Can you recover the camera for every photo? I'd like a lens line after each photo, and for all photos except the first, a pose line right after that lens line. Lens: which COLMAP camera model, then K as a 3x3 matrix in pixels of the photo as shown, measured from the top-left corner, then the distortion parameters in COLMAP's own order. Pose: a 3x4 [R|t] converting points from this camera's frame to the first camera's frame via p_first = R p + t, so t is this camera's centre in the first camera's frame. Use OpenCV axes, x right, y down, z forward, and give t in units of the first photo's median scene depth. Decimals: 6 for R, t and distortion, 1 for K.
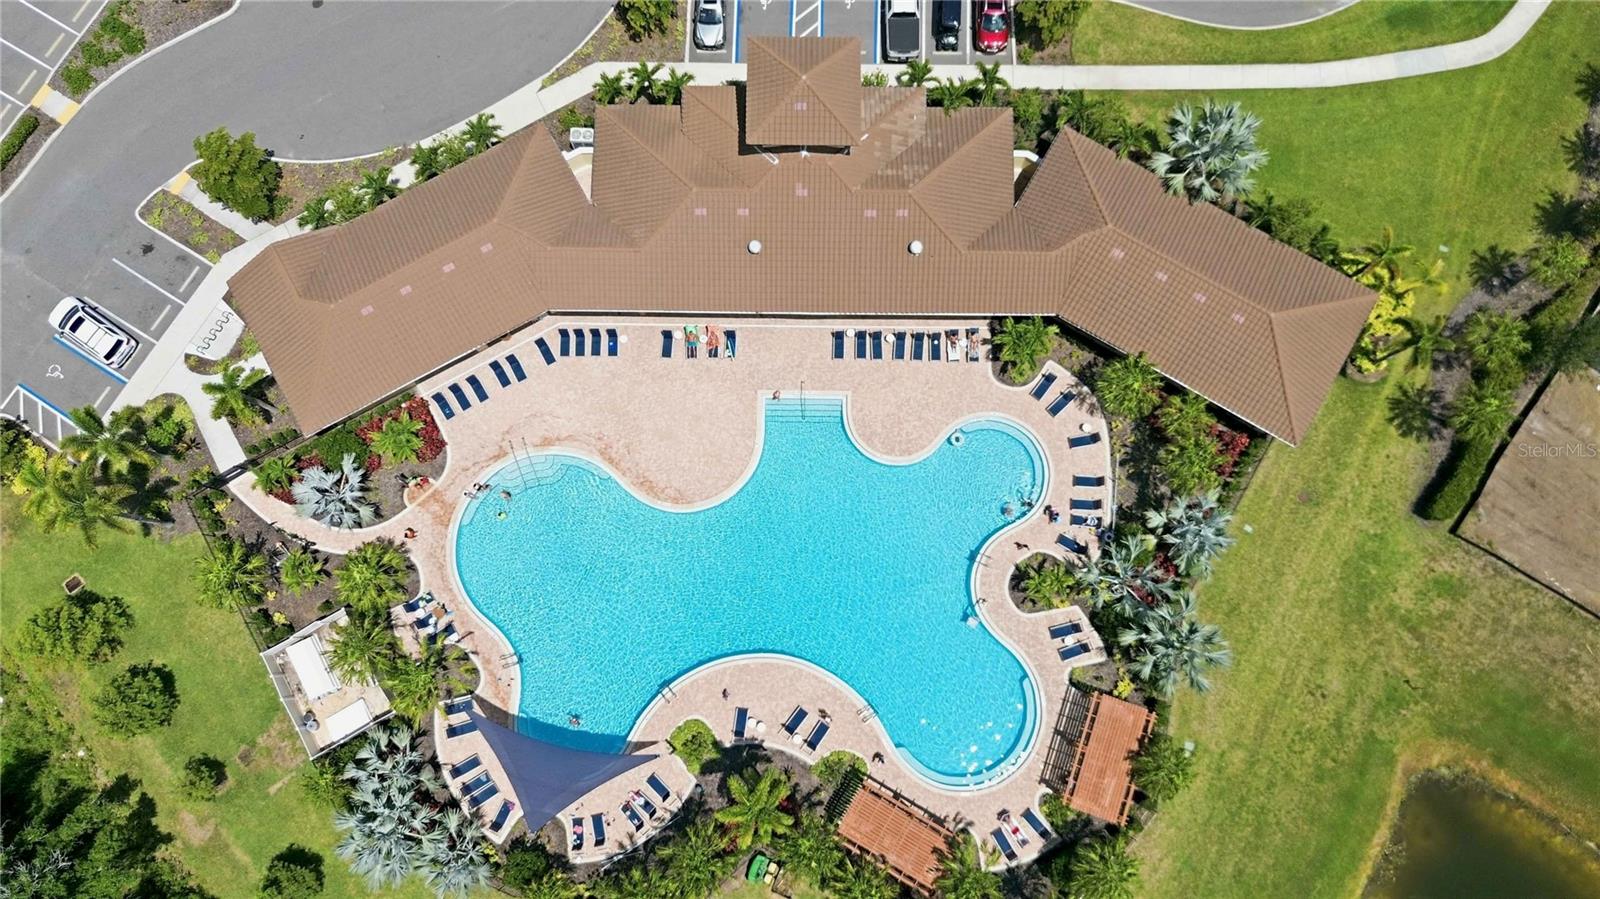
lens RADIAL K [[1140.6, 0, 794.4], [0, 1140.6, 450.5], [0, 0, 1]] dist [0.068493, -0.069189]
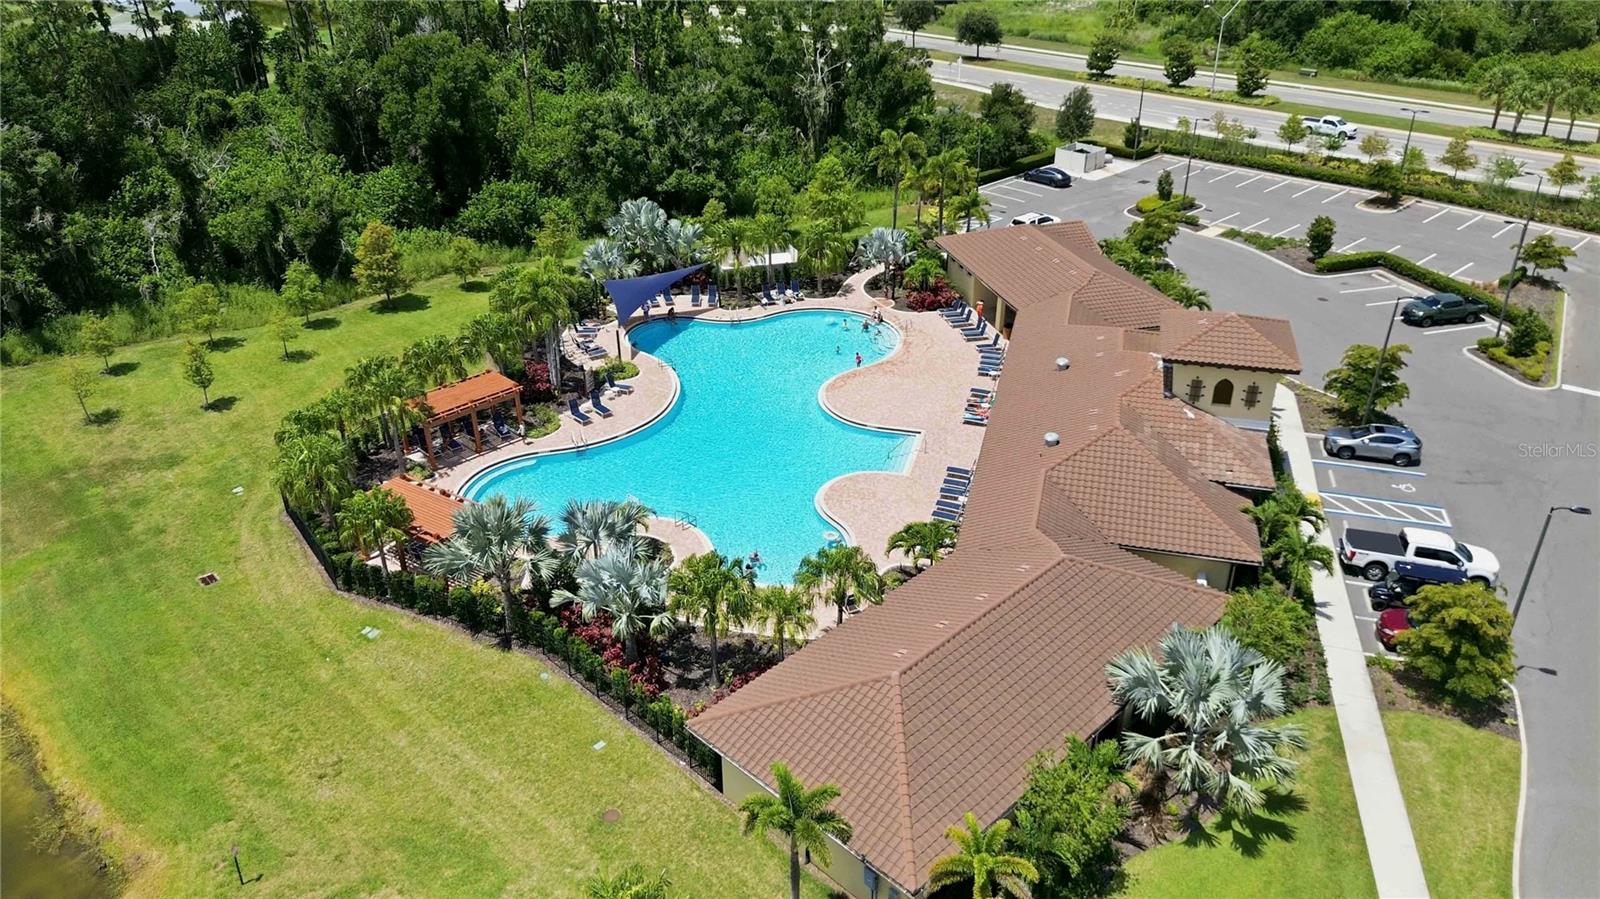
lens RADIAL K [[1142.2, 0, 794.9], [0, 1142.2, 448.8], [0, 0, 1]] dist [0.062170, -0.060000]
pose [[-0.249037, 0.466472, -0.848755, 0.856343], [-0.951948, 0.043401, 0.303169, -0.248908], [0.178256, 0.883471, 0.433248, 0.594911]]
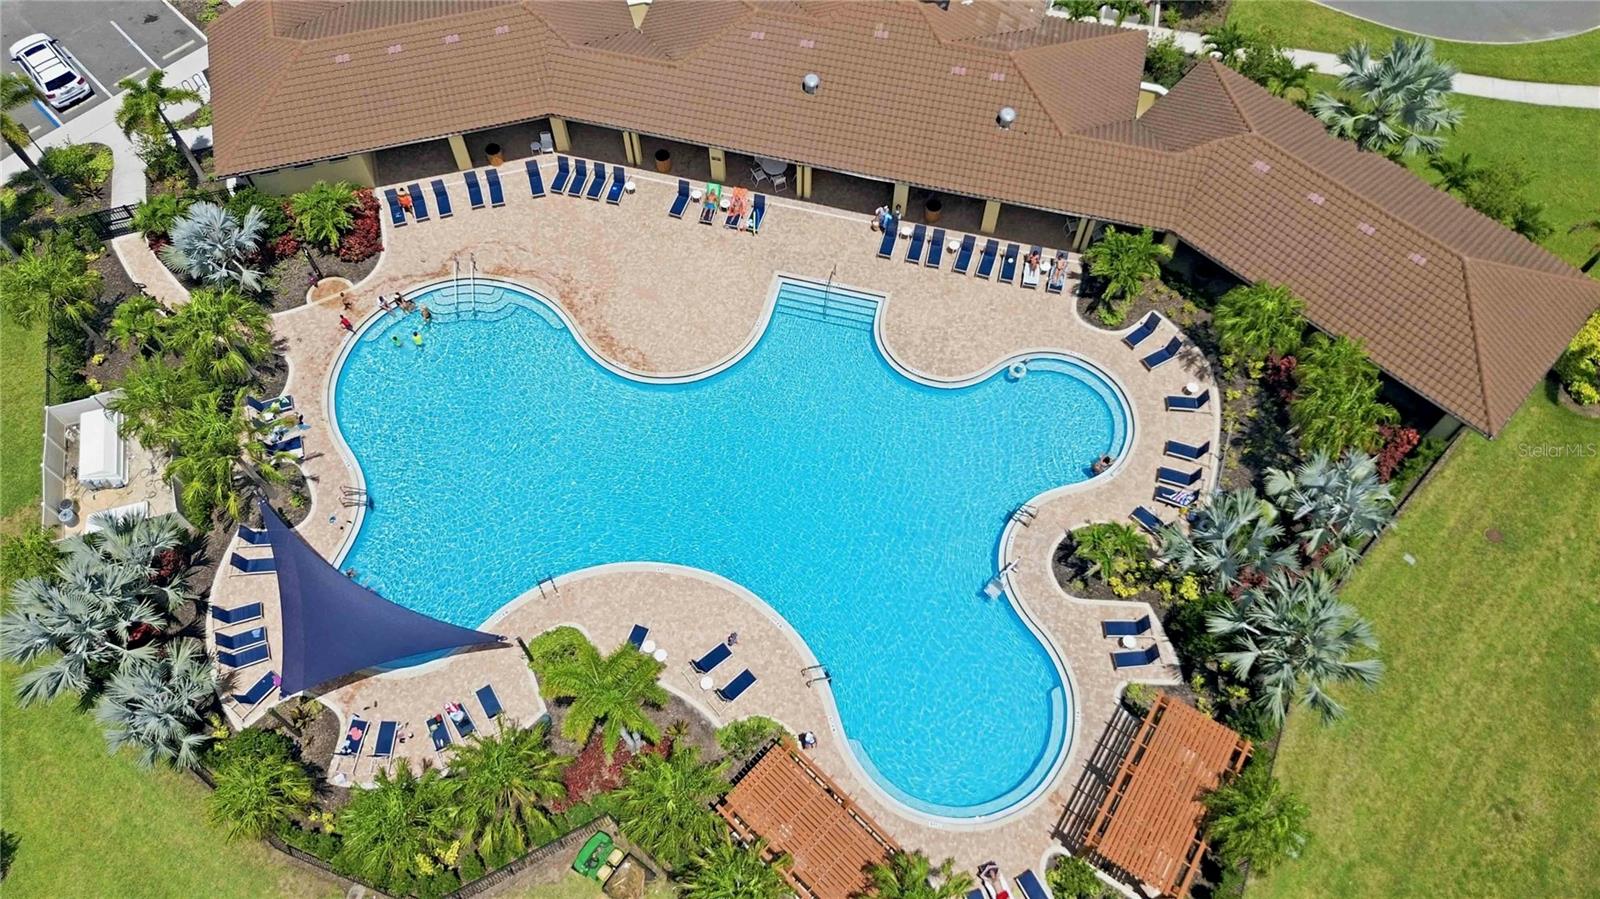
lens RADIAL K [[1142.2, 0, 794.9], [0, 1142.2, 448.8], [0, 0, 1]] dist [0.062170, -0.060000]
pose [[0.972001, 0.206501, -0.112122, 0.098406], [-0.232291, 0.916384, -0.326009, 0.325544], [0.035426, 0.342926, 0.938694, 0.310559]]
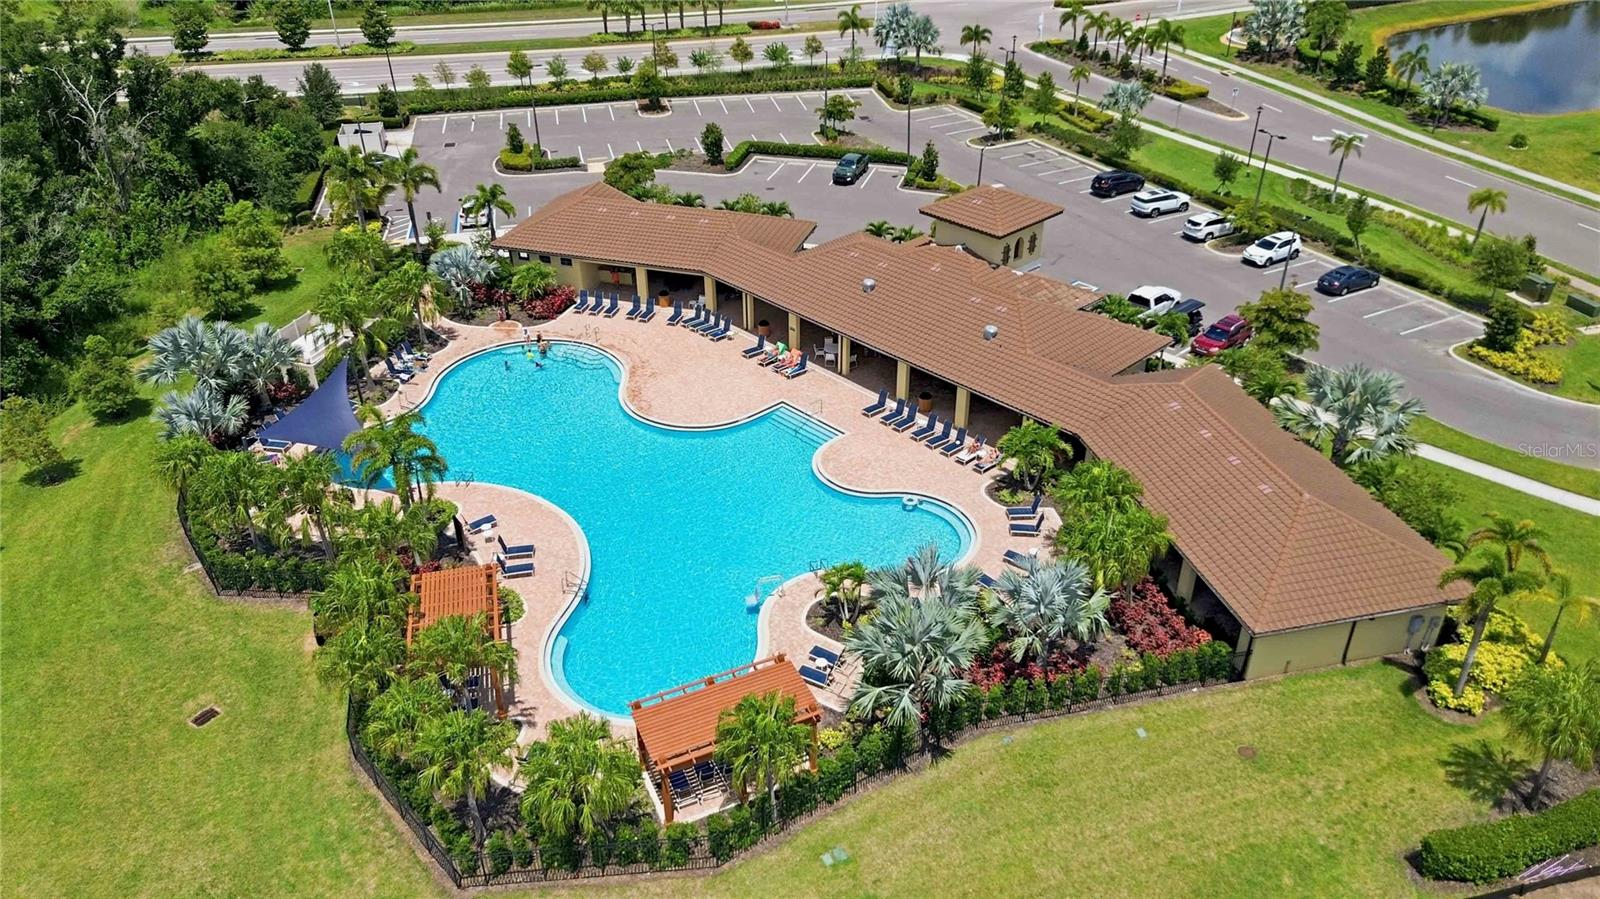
lens RADIAL K [[1142.2, 0, 794.9], [0, 1142.2, 448.8], [0, 0, 1]] dist [0.062170, -0.060000]
pose [[0.696609, 0.376988, -0.610422, 0.605035], [-0.705933, 0.512005, -0.489398, 0.452403], [0.128042, 0.771836, 0.622796, 0.446319]]
